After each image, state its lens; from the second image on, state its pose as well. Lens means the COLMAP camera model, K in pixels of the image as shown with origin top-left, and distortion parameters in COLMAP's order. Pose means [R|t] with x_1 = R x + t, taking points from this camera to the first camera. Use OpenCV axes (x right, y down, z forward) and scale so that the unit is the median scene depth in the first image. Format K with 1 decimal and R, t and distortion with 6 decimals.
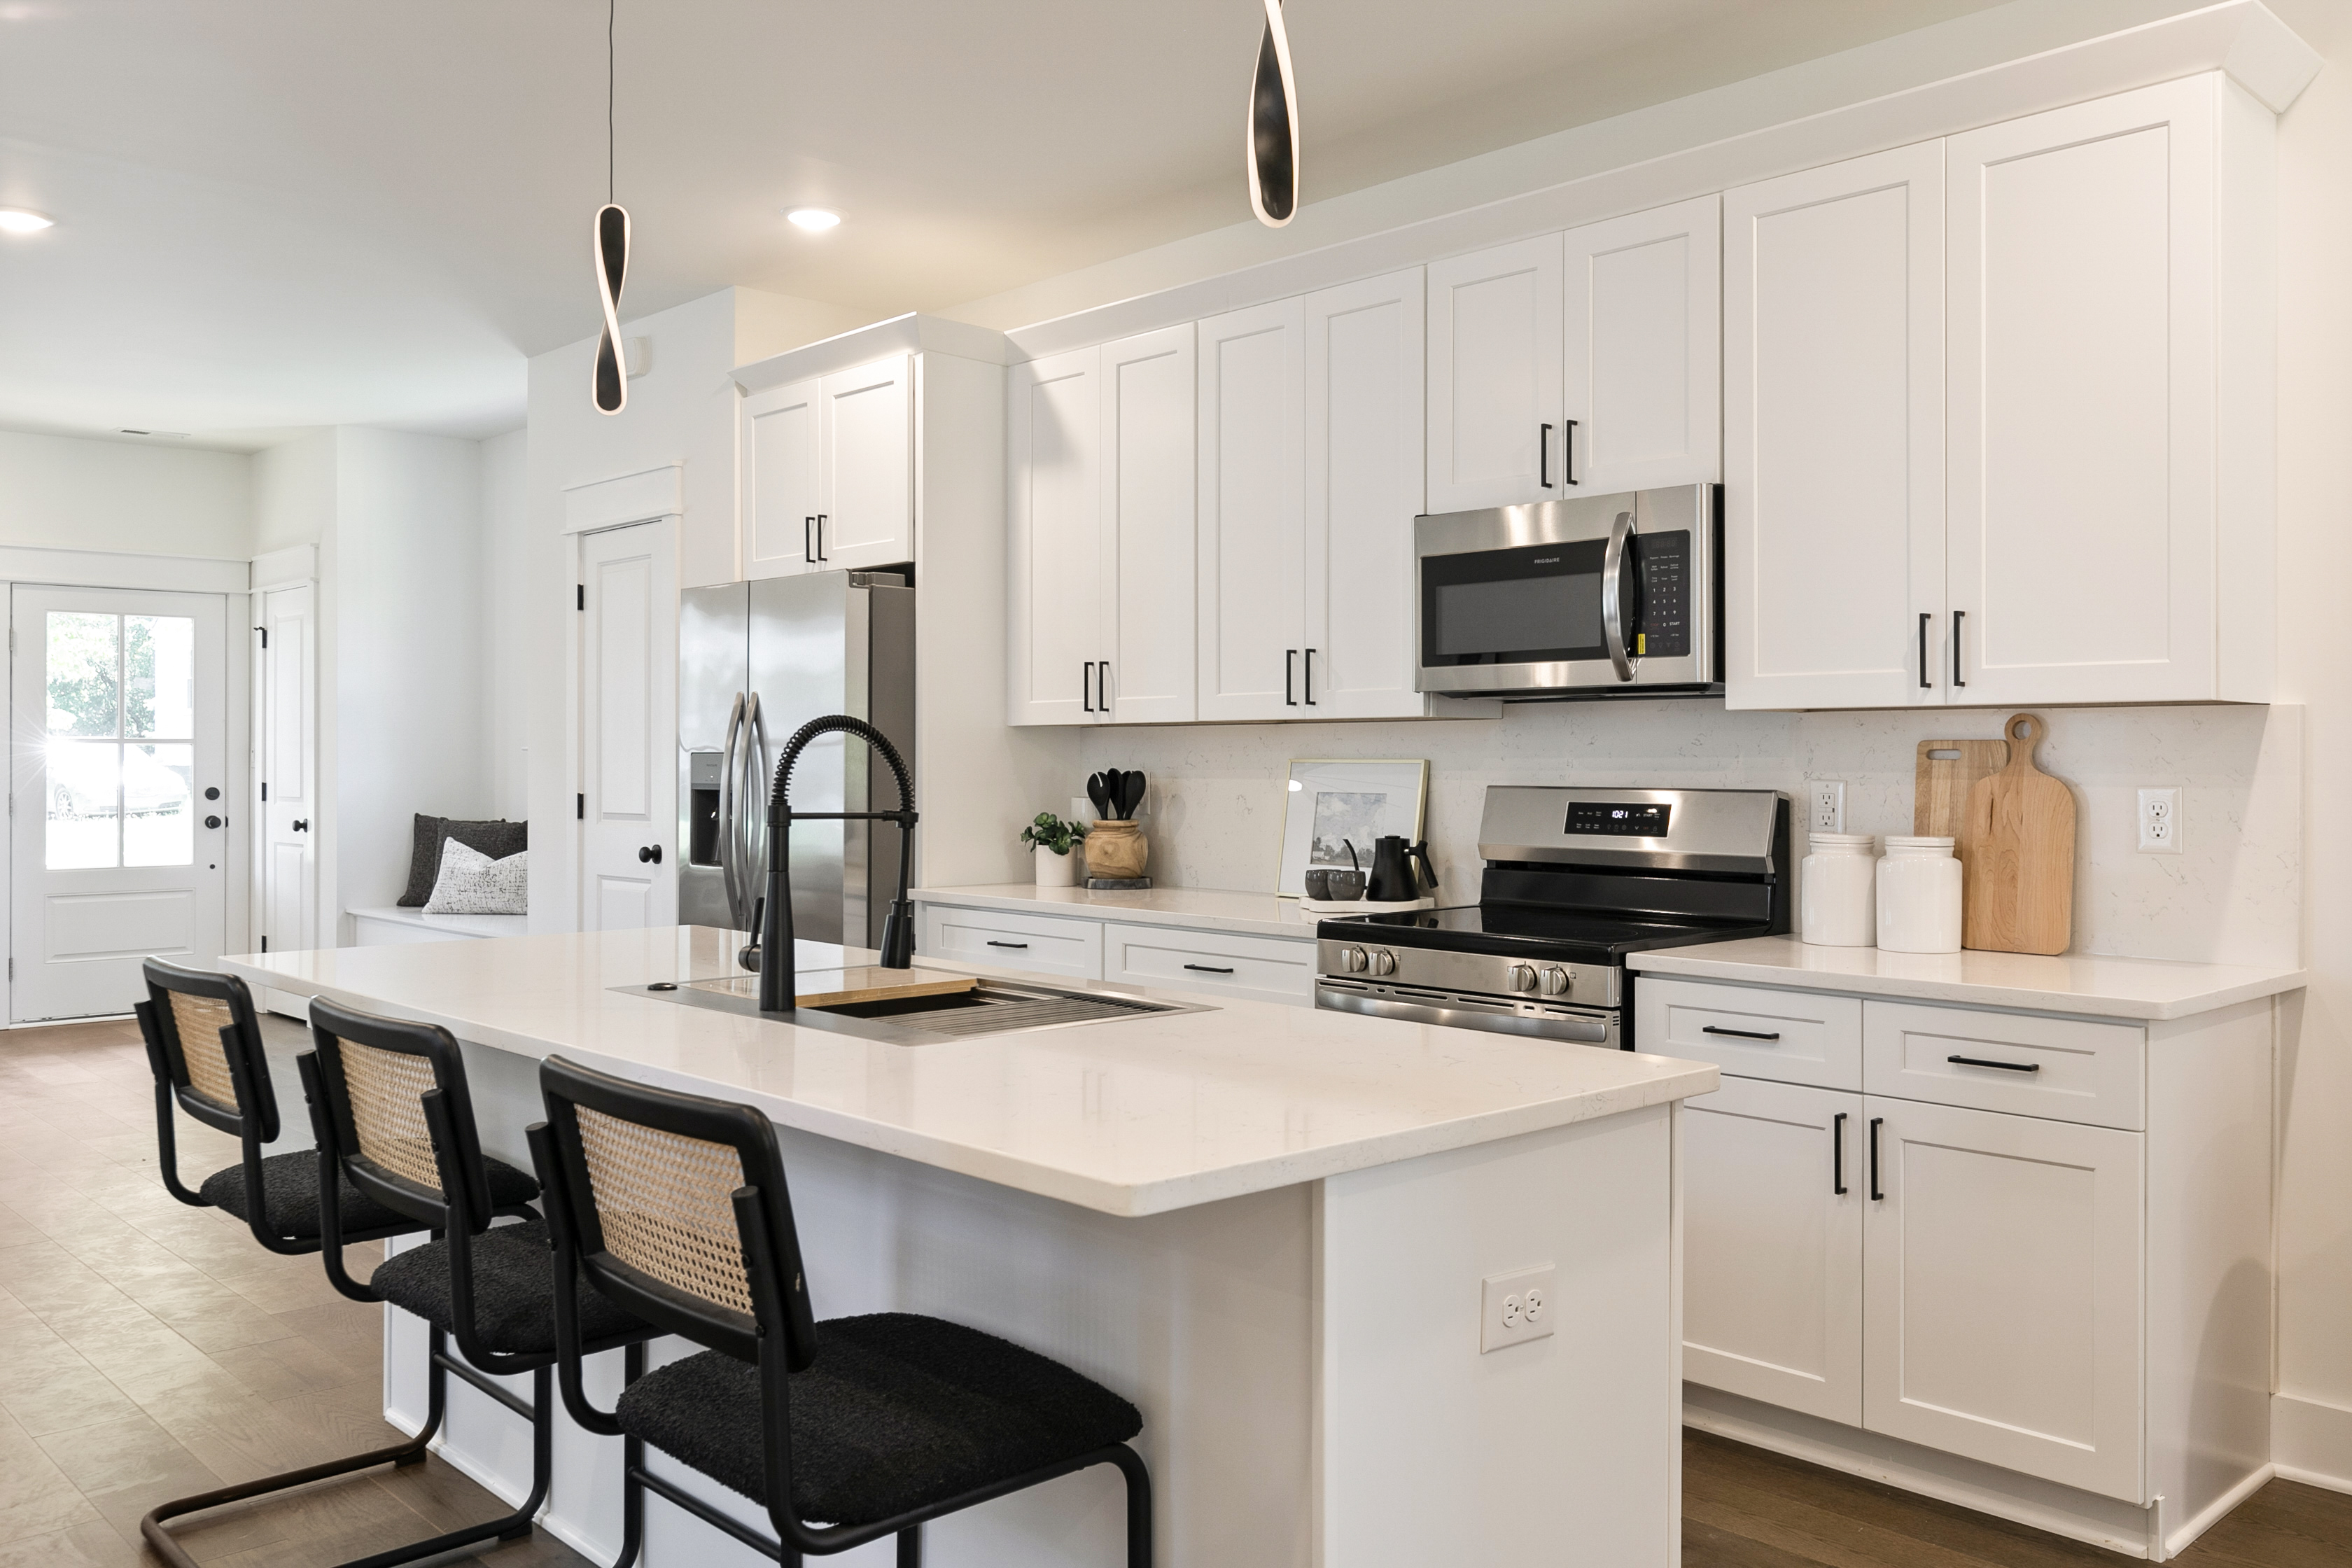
lens RADIAL K [[1883.9, 0, 1188.1], [0, 1883.9, 749.2], [0, 0, 1]] dist [0.002712, 0.004085]
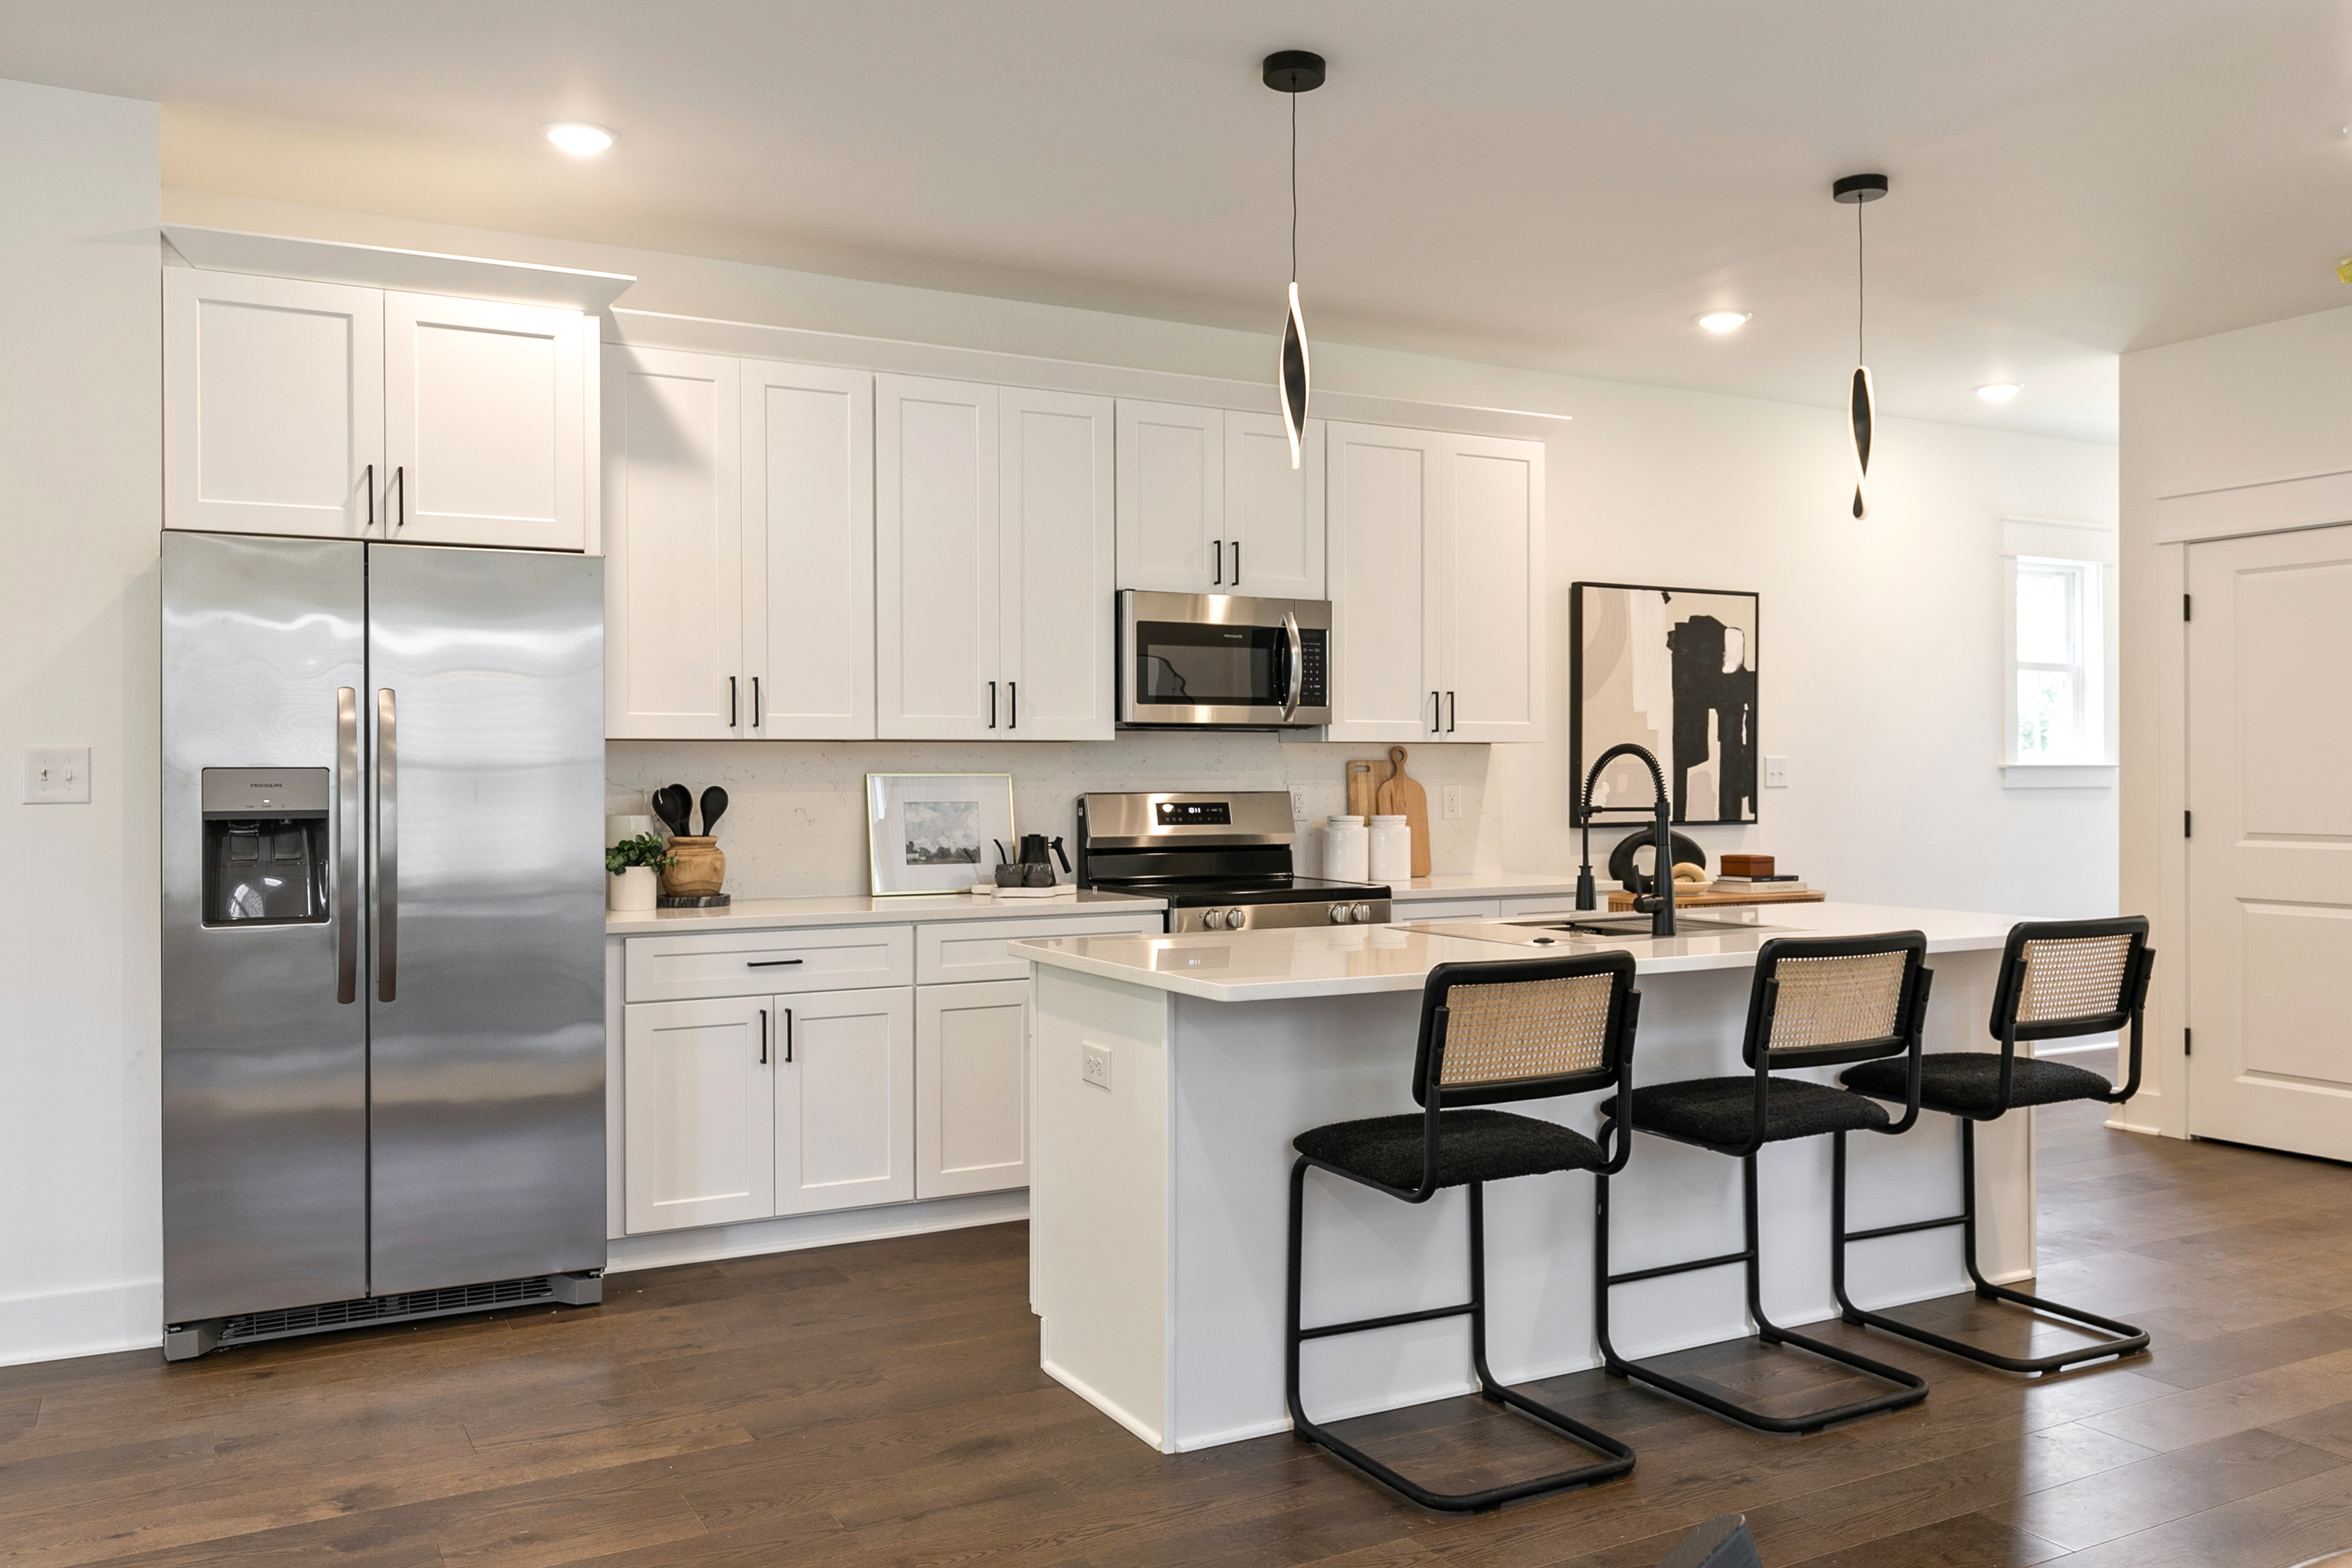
lens RADIAL K [[1857.4, 0, 1191.3], [0, 1857.4, 784.6], [0, 0, 1]] dist [-0.000052, 0.001583]
pose [[0.244426, -0.008677, 0.969629, -1.179151], [-0.000759, 0.999958, 0.009140, 0.001684], [-0.969668, -0.002970, 0.244410, 0.660440]]
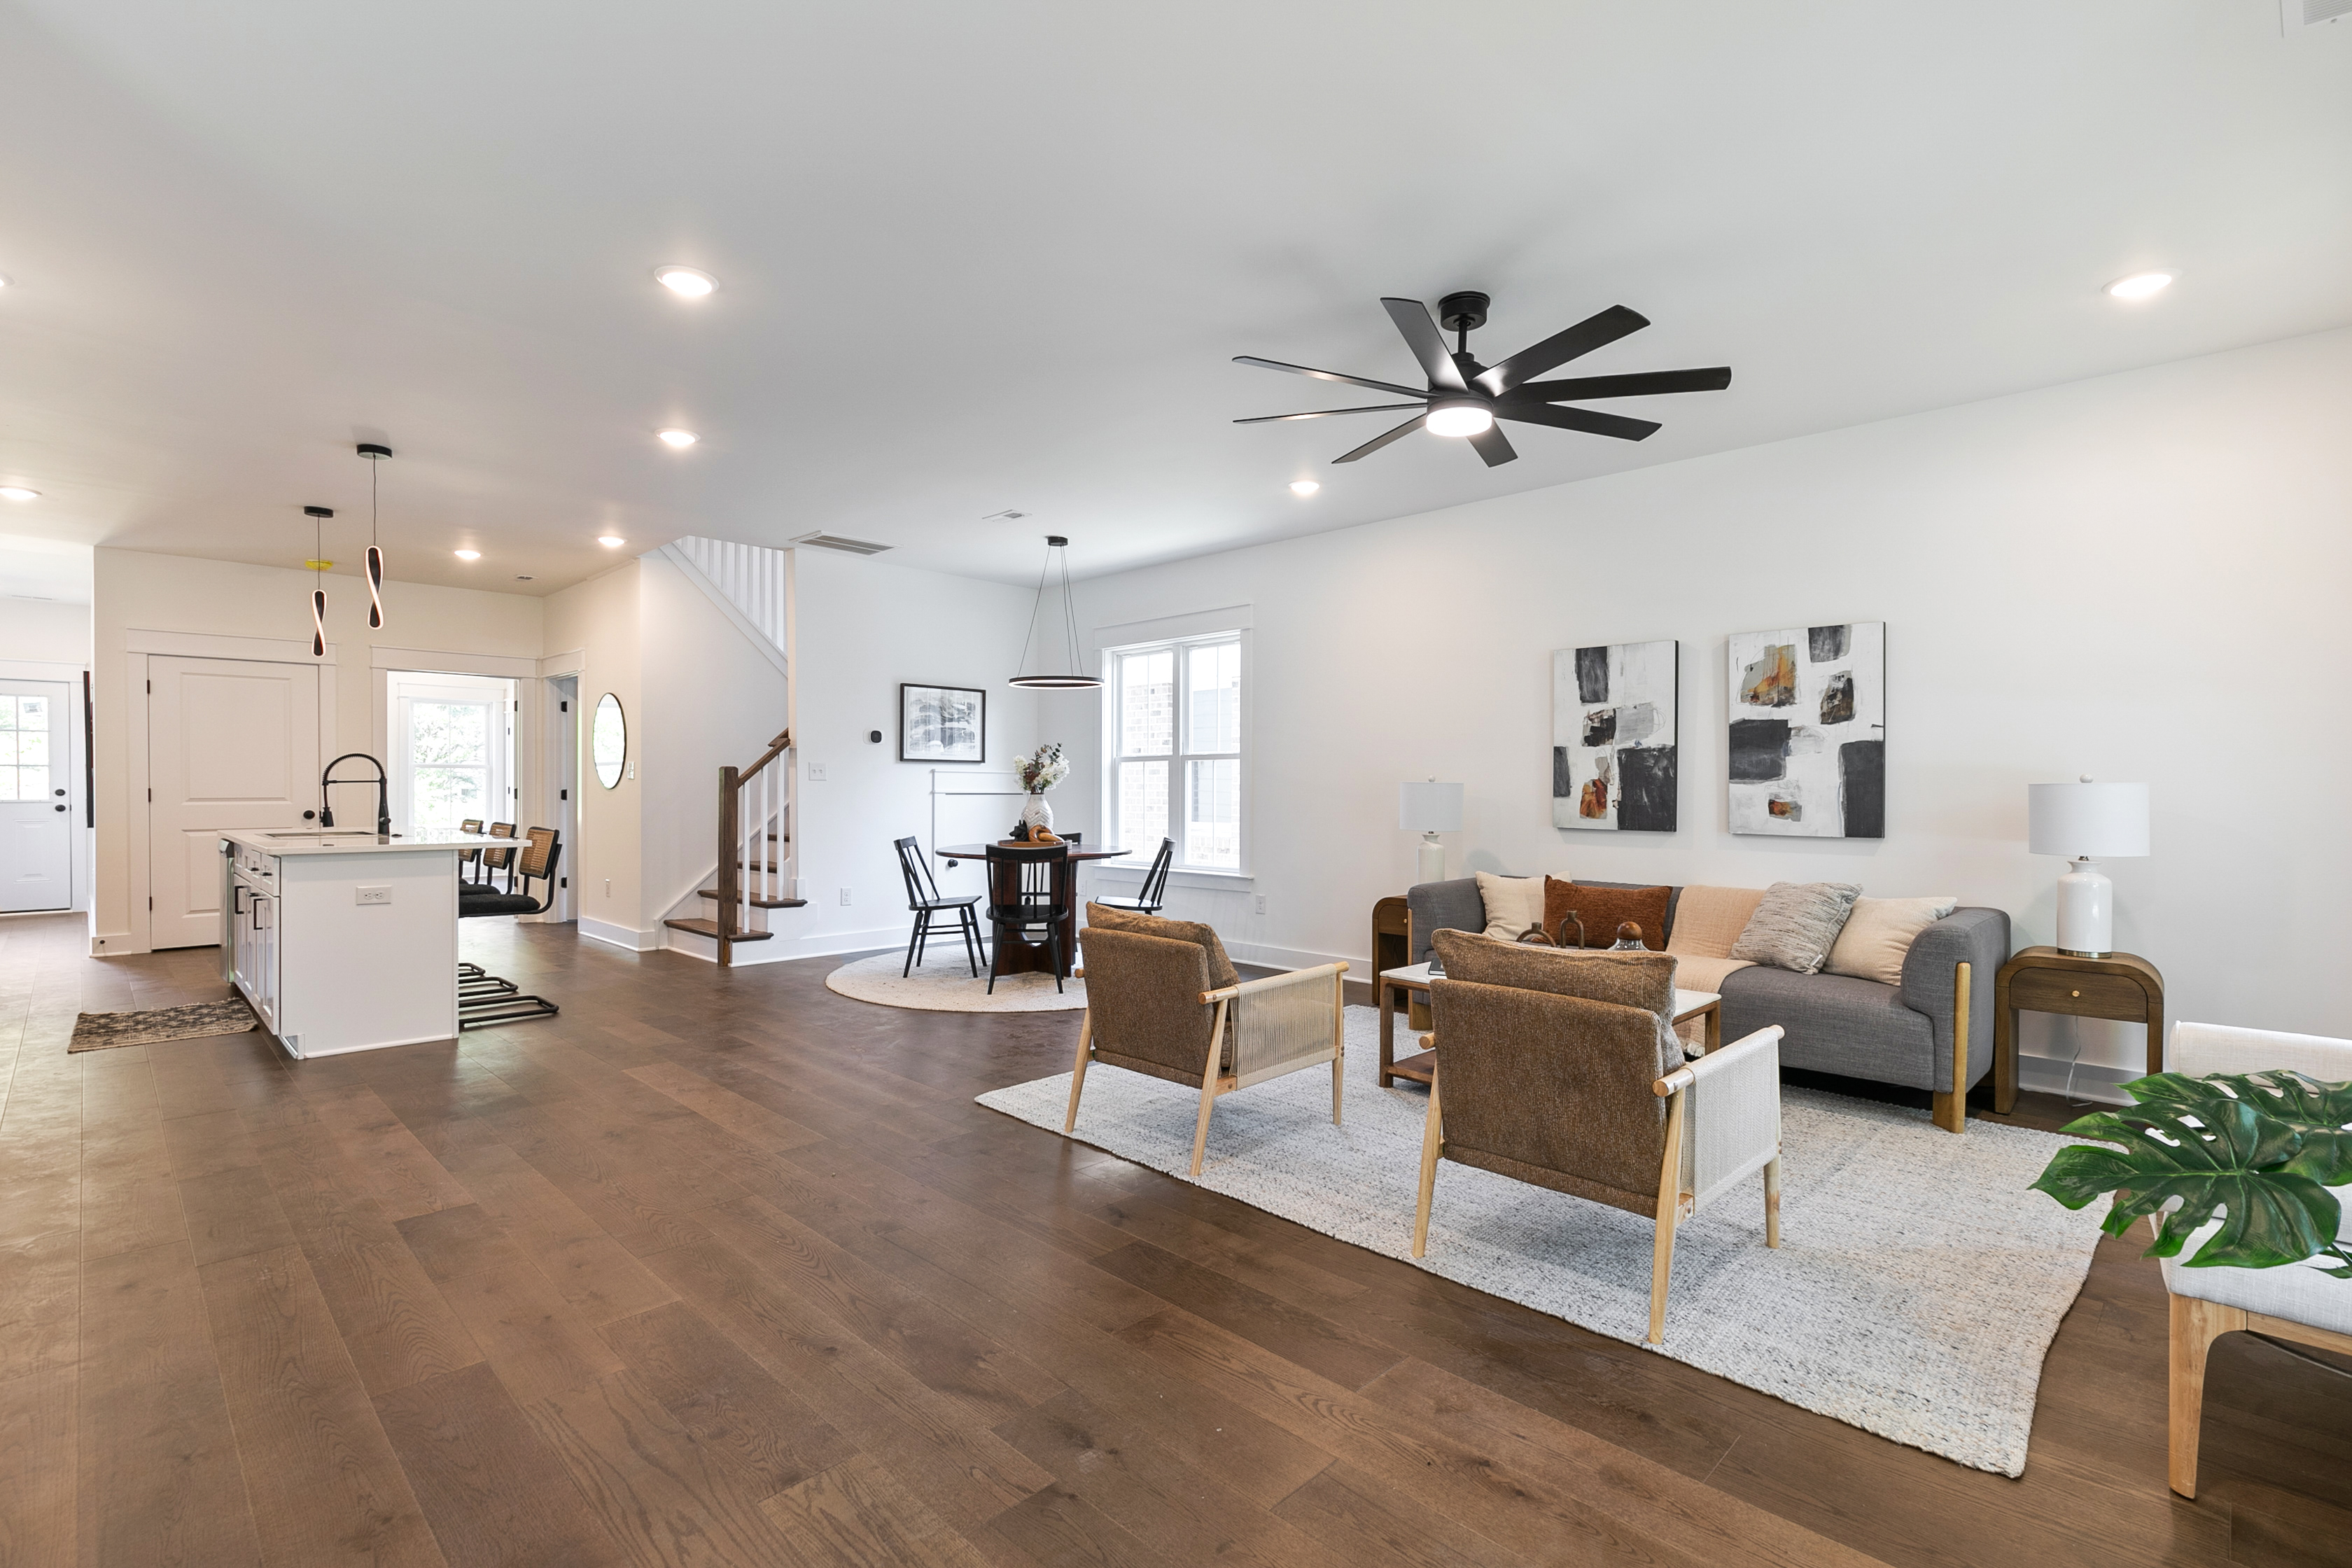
lens RADIAL K [[1073.9, 0, 1182.4], [0, 1073.9, 793.4], [0, 0, 1]] dist [0.002513, -0.000215]
pose [[-0.999221, -0.008118, -0.038633, -1.129605], [-0.008277, 0.999958, 0.003975, 0.029541], [0.038599, 0.004292, -0.999246, 2.098963]]
